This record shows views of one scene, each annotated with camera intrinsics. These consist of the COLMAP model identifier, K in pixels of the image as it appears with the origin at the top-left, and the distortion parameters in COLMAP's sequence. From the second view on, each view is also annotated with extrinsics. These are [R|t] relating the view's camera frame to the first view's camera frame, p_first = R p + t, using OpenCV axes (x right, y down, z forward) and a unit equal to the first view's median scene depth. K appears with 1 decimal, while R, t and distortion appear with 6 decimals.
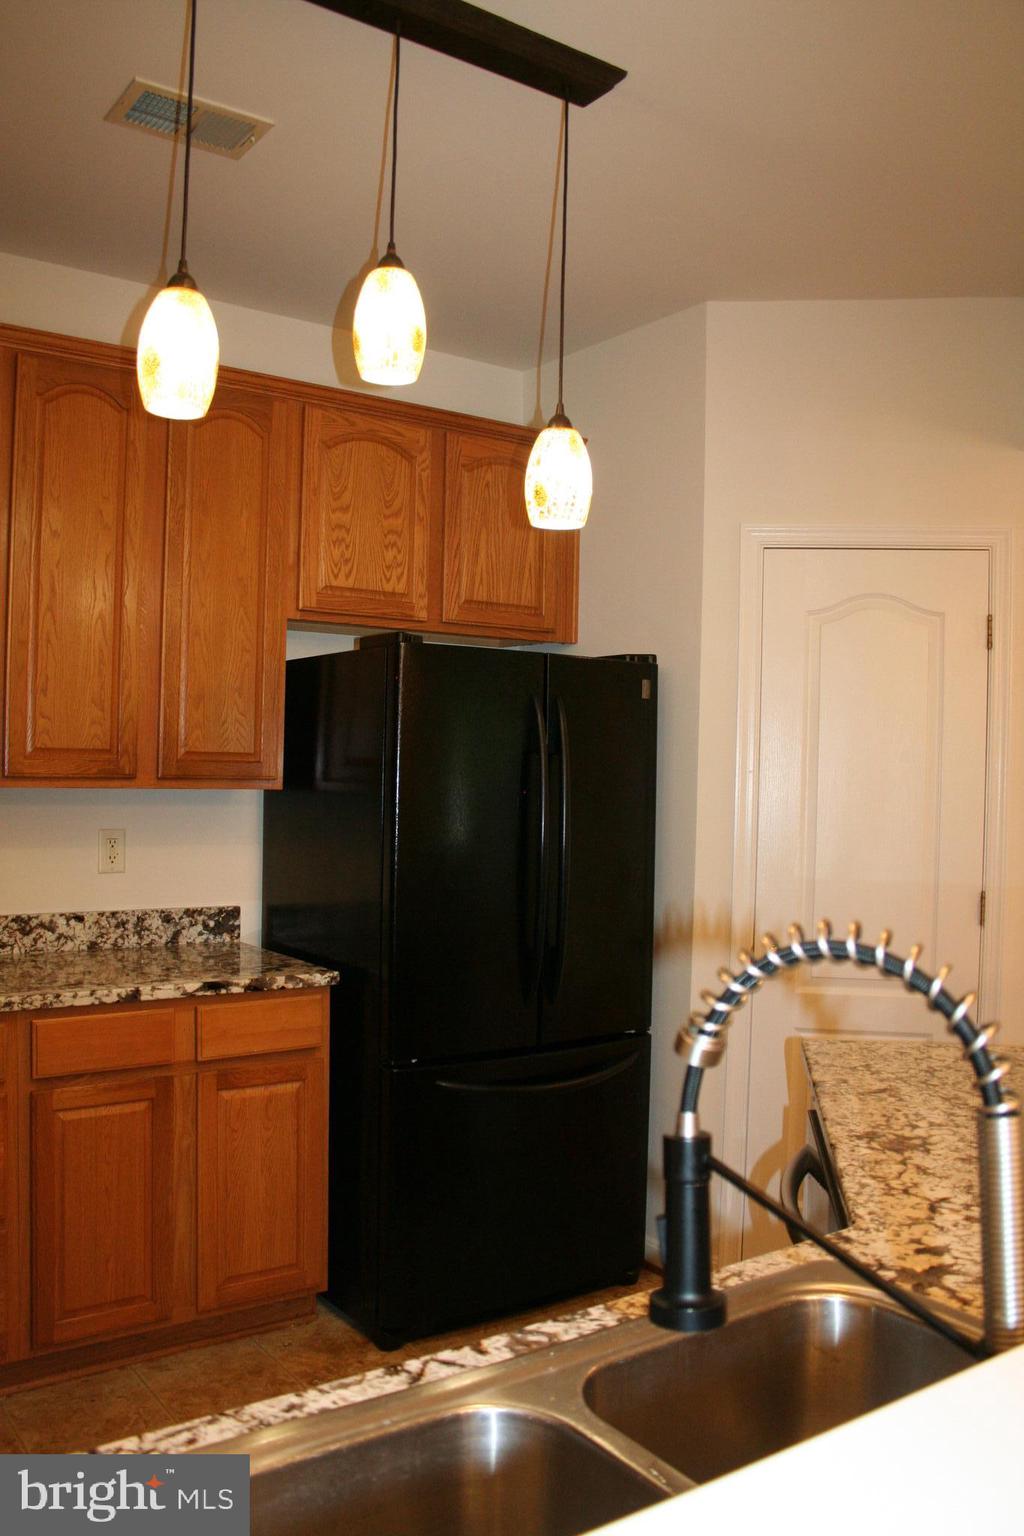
lens RADIAL K [[1276.9, 0, 516.0], [0, 1276.9, 773.9], [0, 0, 1]] dist [-0.160326, 0.137648]
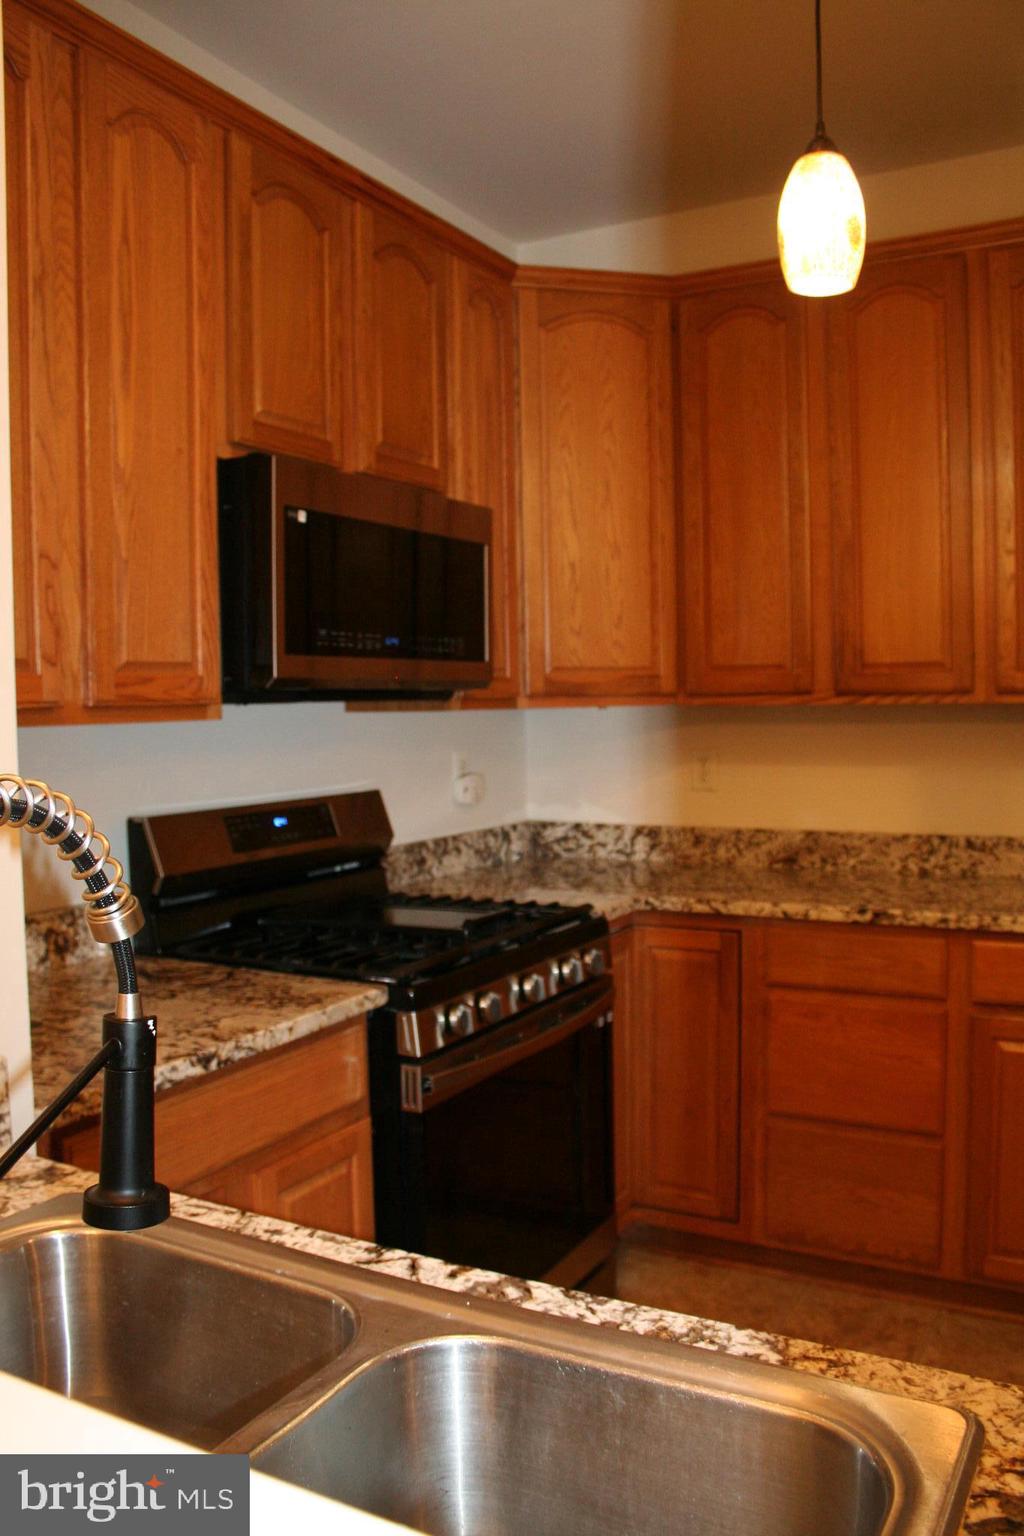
lens RADIAL K [[1264.3, 0, 513.8], [0, 1264.3, 774.2], [0, 0, 1]] dist [-0.165506, 0.138904]
pose [[0.428403, 0.023596, -0.903280, 0.472677], [0.020941, 0.999131, 0.036032, 0.037462], [0.903345, -0.034352, 0.427537, 0.388673]]
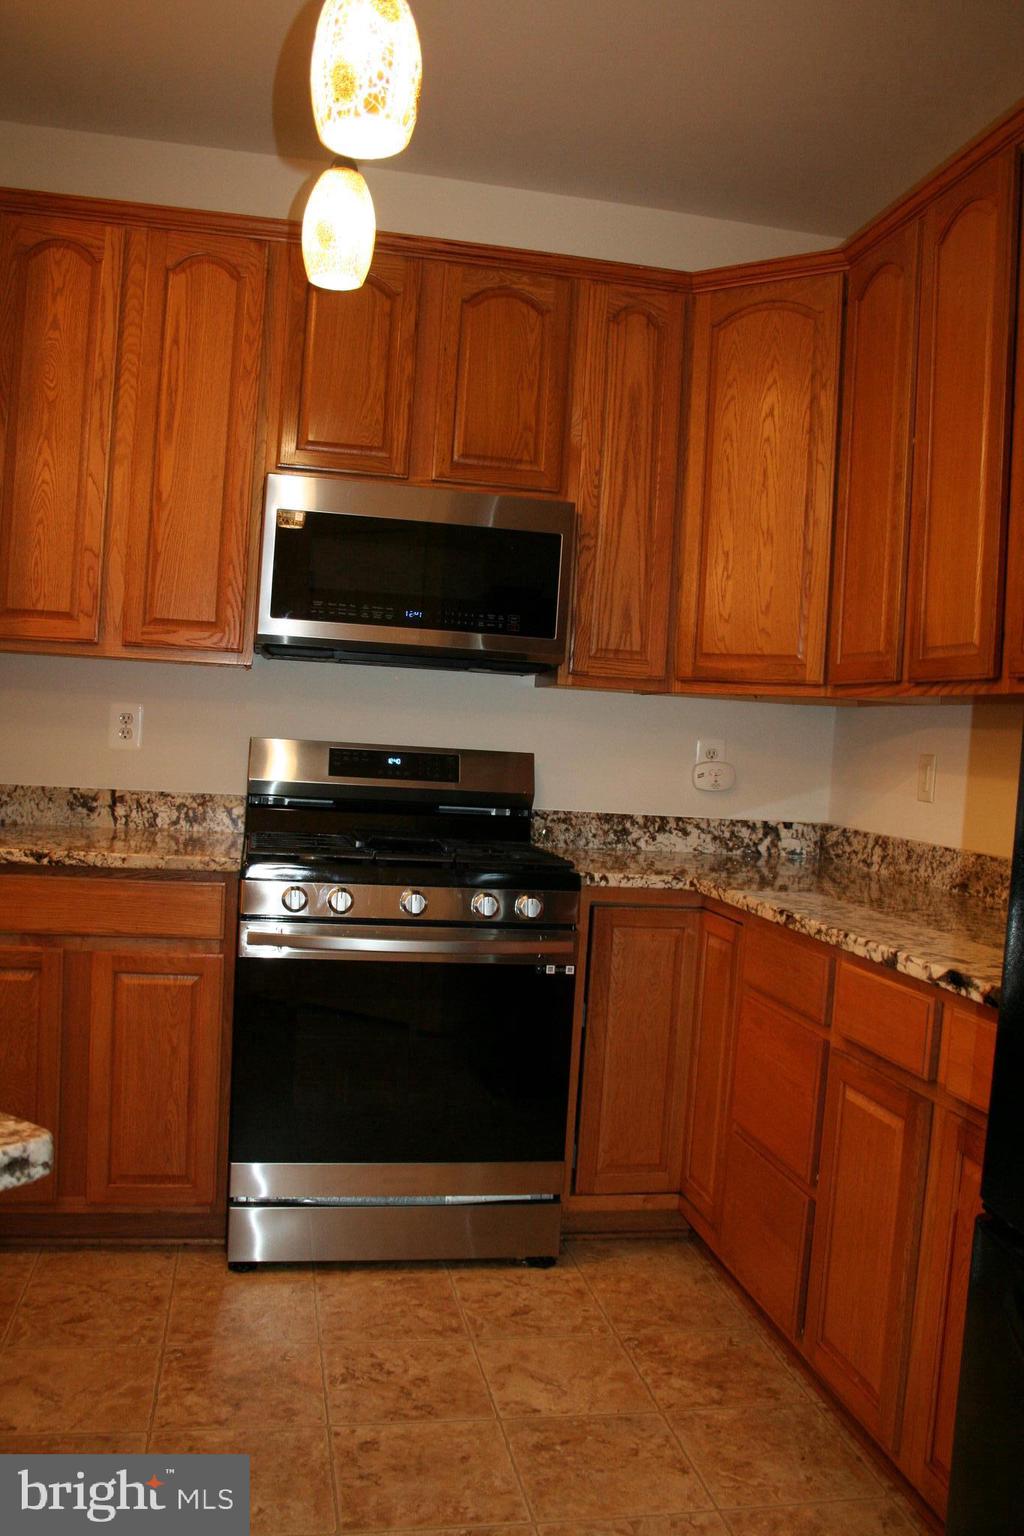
lens RADIAL K [[1276.9, 0, 516.0], [0, 1276.9, 773.9], [0, 0, 1]] dist [-0.160326, 0.137648]
pose [[-0.410841, -0.017286, -0.911543, 0.661514], [-0.074055, 0.997149, 0.014468, 0.114907], [0.908695, 0.073448, -0.410950, 1.646091]]
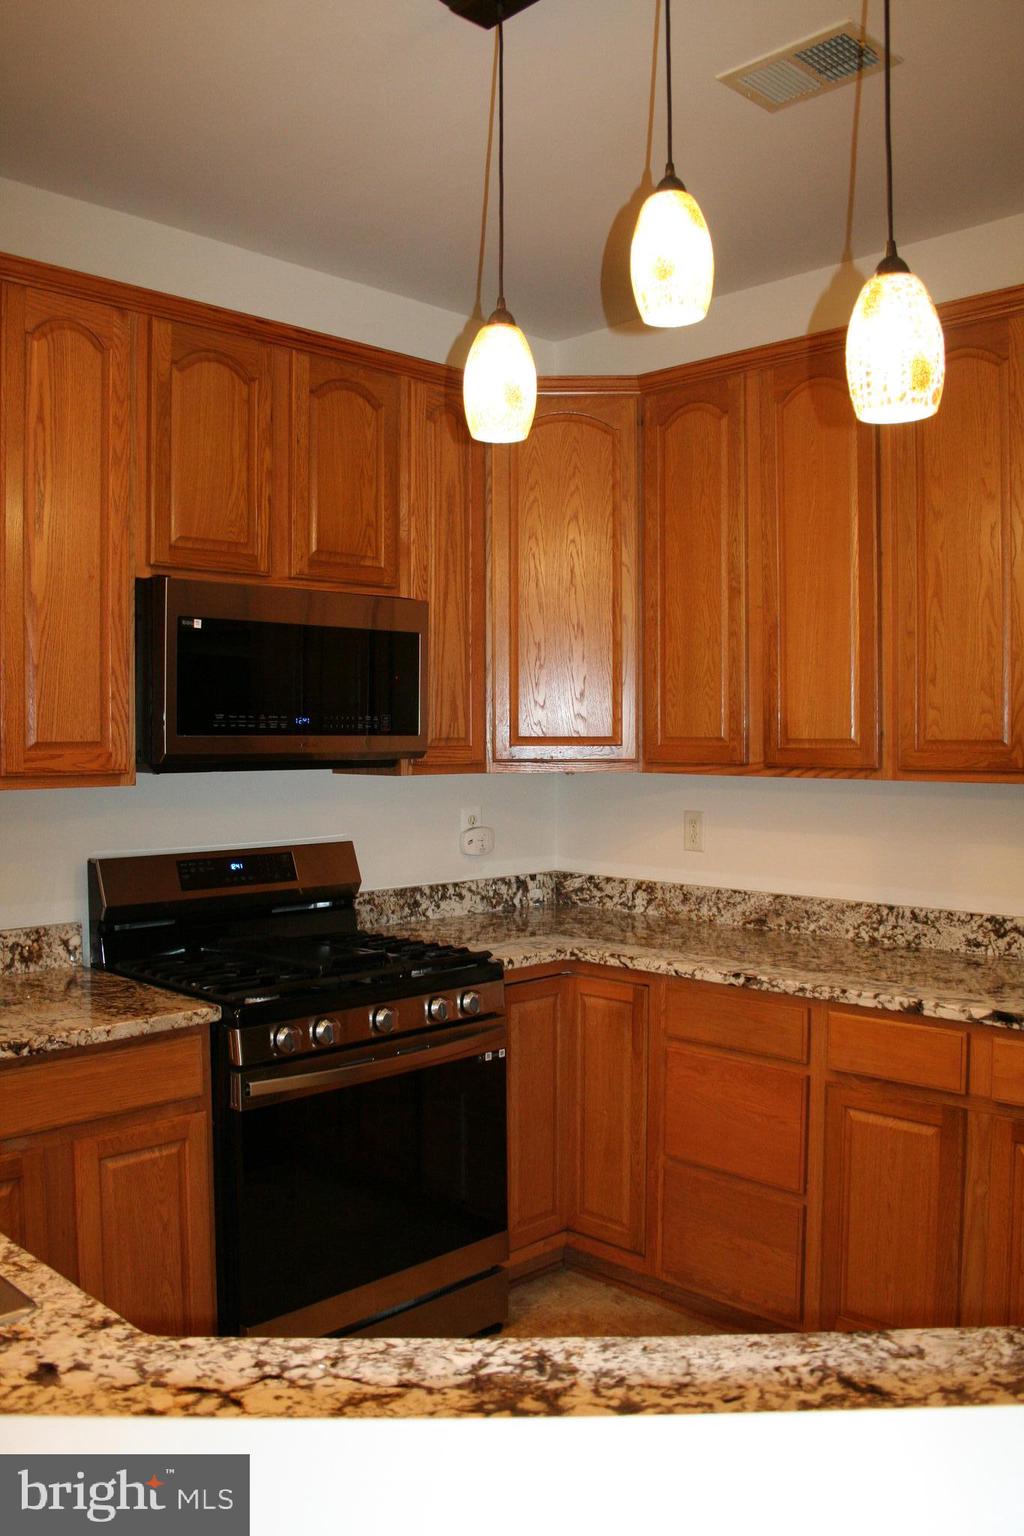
lens RADIAL K [[1276.9, 0, 516.0], [0, 1276.9, 773.9], [0, 0, 1]] dist [-0.160326, 0.137648]
pose [[0.164755, 0.010310, -0.986281, 0.834871], [-0.001580, 0.999947, 0.010189, -0.006635], [0.986333, -0.000120, 0.164763, 0.841150]]
